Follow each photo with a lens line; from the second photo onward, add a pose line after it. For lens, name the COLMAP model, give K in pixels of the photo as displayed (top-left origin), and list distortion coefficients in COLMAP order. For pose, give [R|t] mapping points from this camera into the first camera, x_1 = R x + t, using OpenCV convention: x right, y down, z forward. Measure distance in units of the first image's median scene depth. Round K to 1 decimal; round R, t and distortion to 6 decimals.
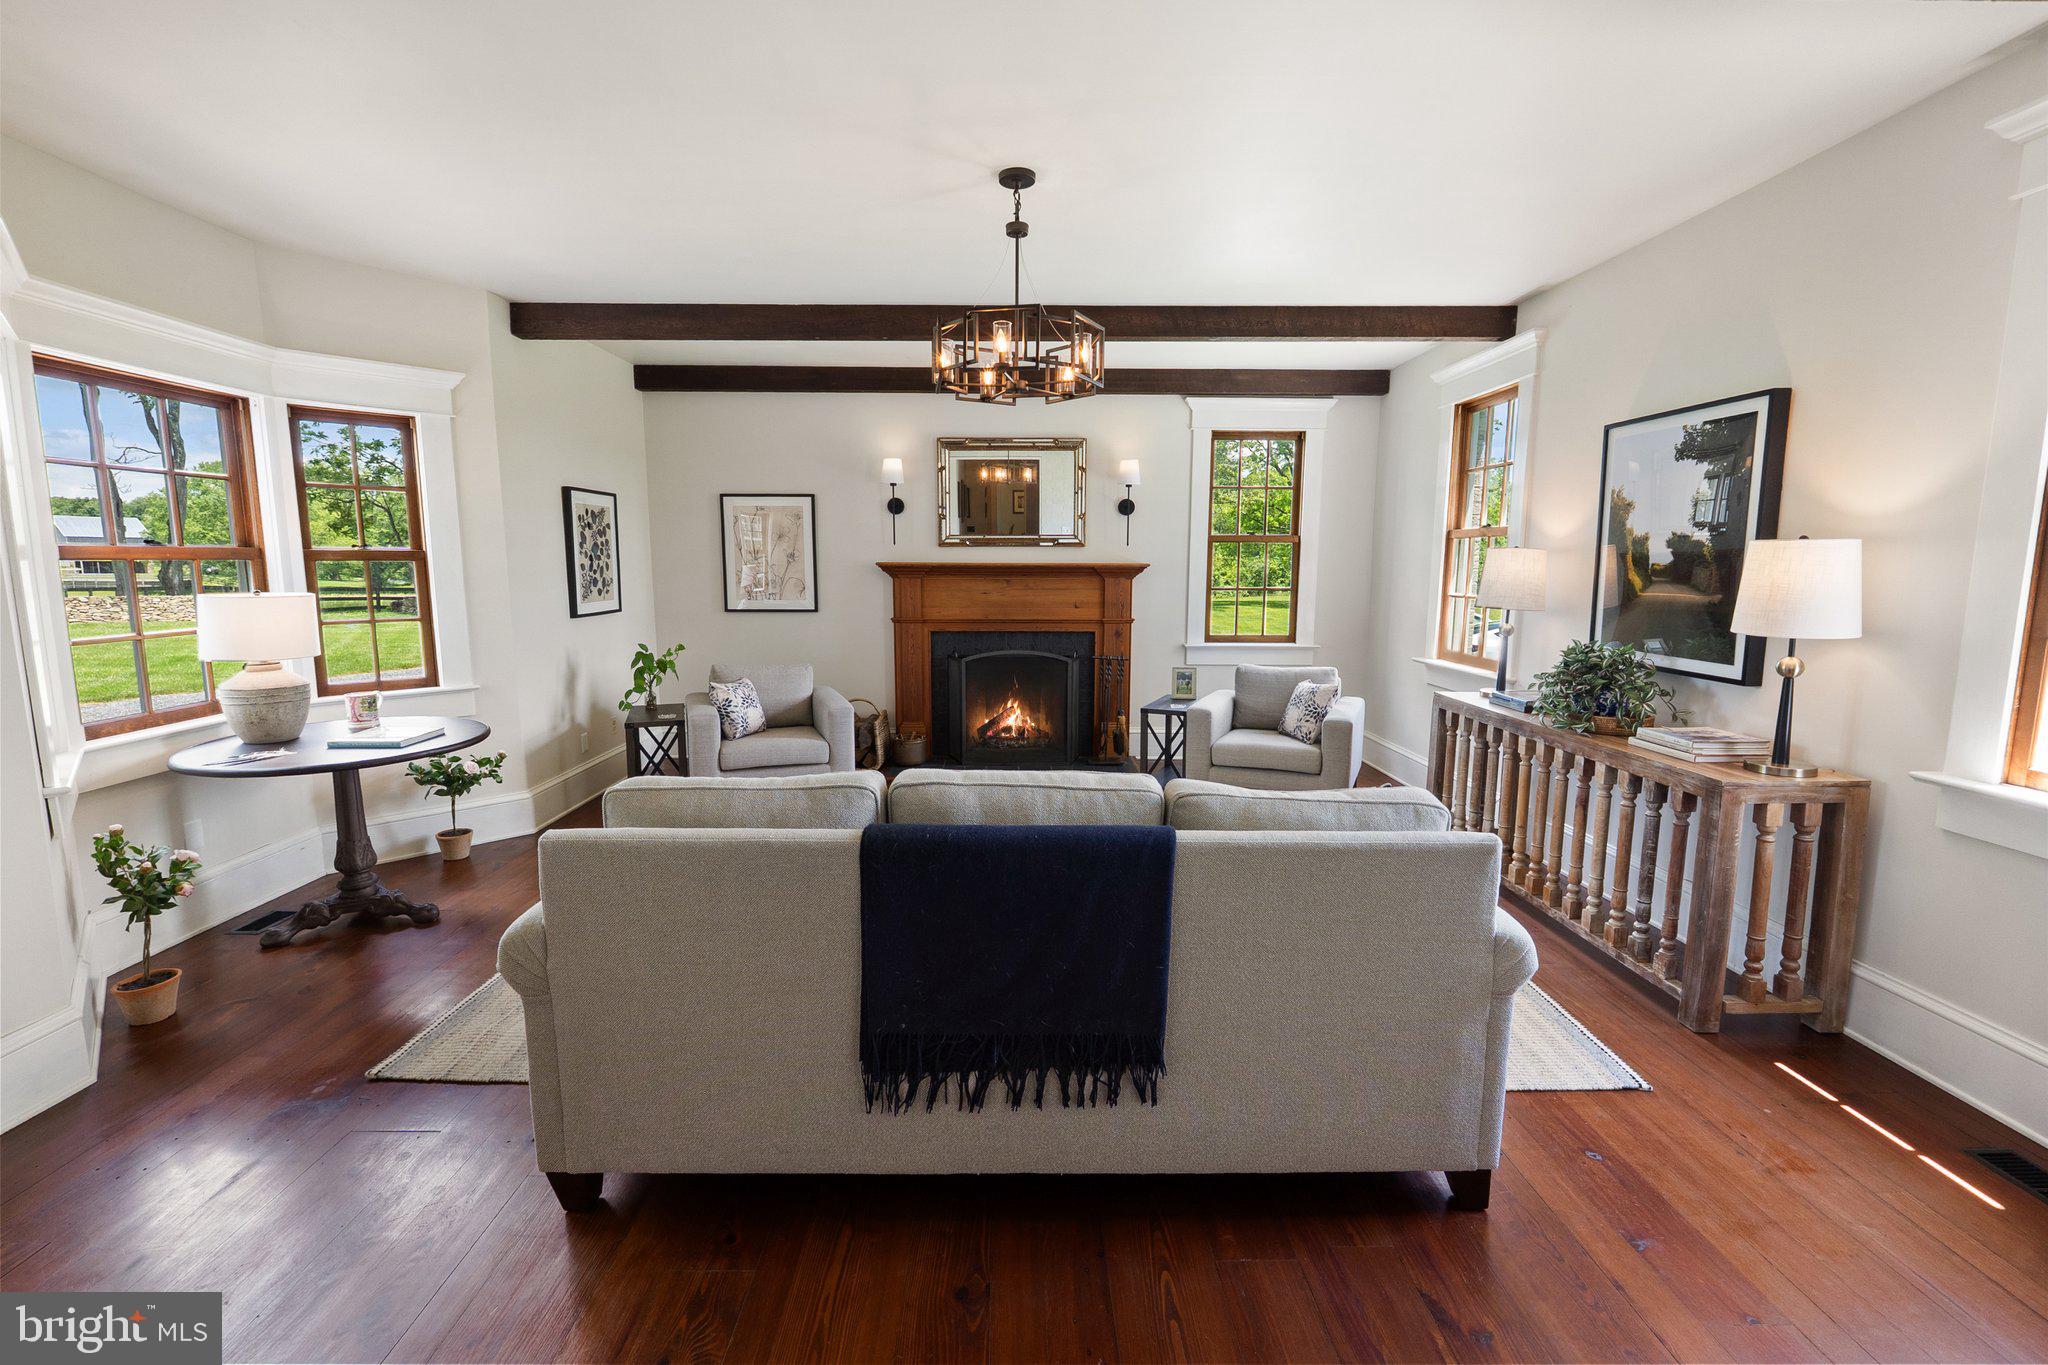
lens RADIAL K [[880.8, 0, 1023.1], [0, 880.8, 681.9], [0, 0, 1]] dist [-0.004562, -0.000511]
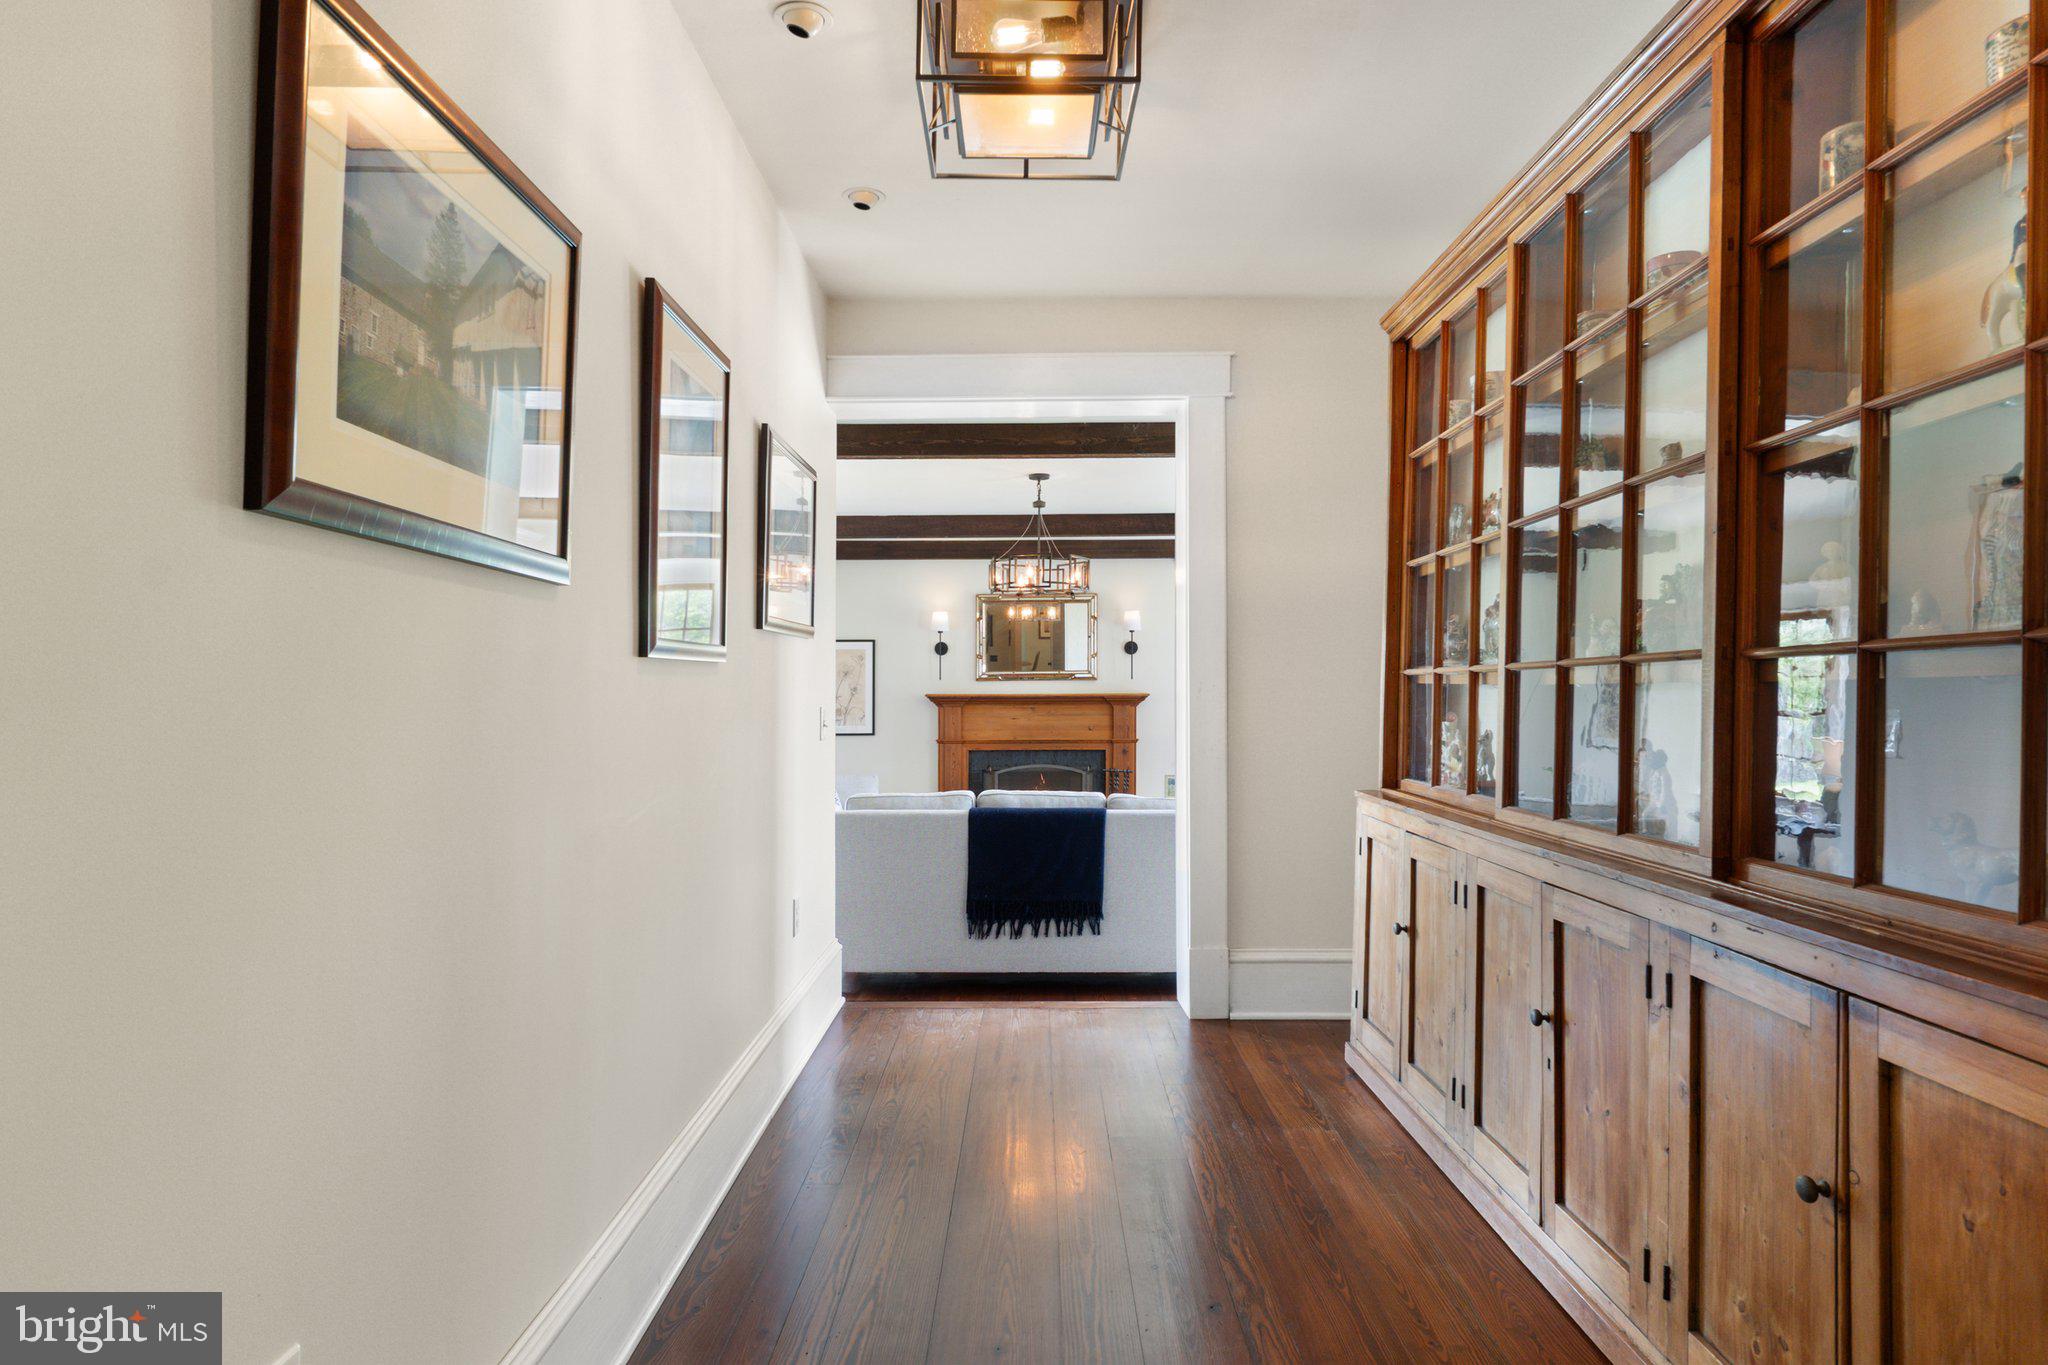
lens RADIAL K [[1176.9, 0, 1055.3], [0, 1176.9, 650.8], [0, 0, 1]] dist [0.042926, 0.000737]
pose [[0.999976, -0.006899, 0.000322, 0.013111], [0.006852, 0.985225, -0.171127, 0.084861], [0.000864, 0.171126, 0.985249, -0.612675]]
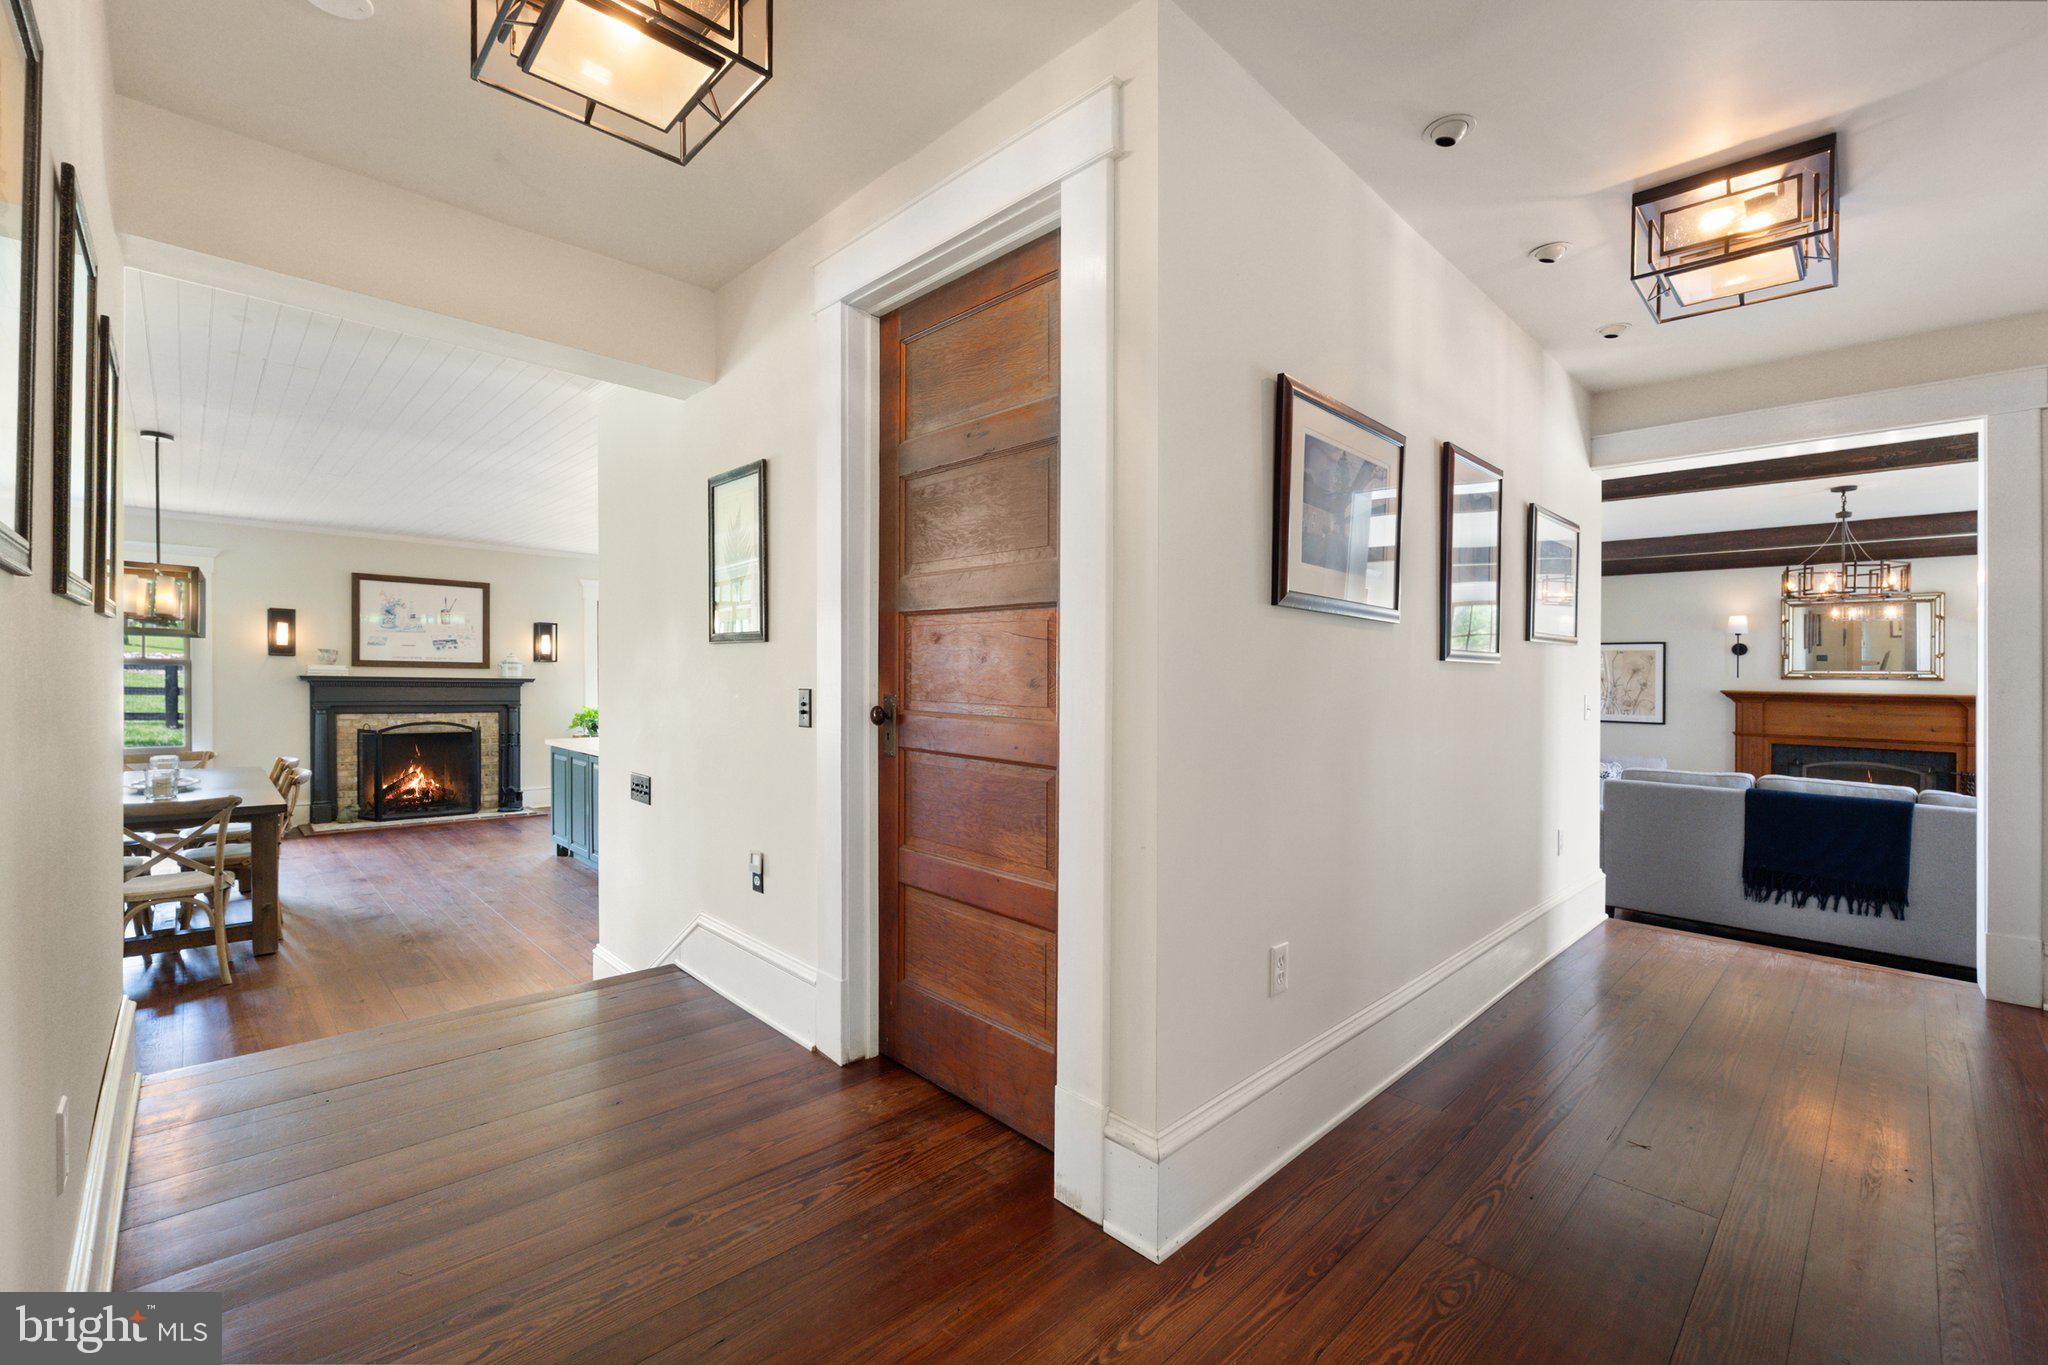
lens RADIAL K [[880.8, 0, 1000.5], [0, 880.8, 668.0], [0, 0, 1]] dist [-0.004562, -0.000511]
pose [[0.684442, 0.001954, -0.729065, 0.060865], [-0.115344, 0.987693, -0.105637, 0.101897], [0.719885, 0.156396, 0.676244, -0.723848]]
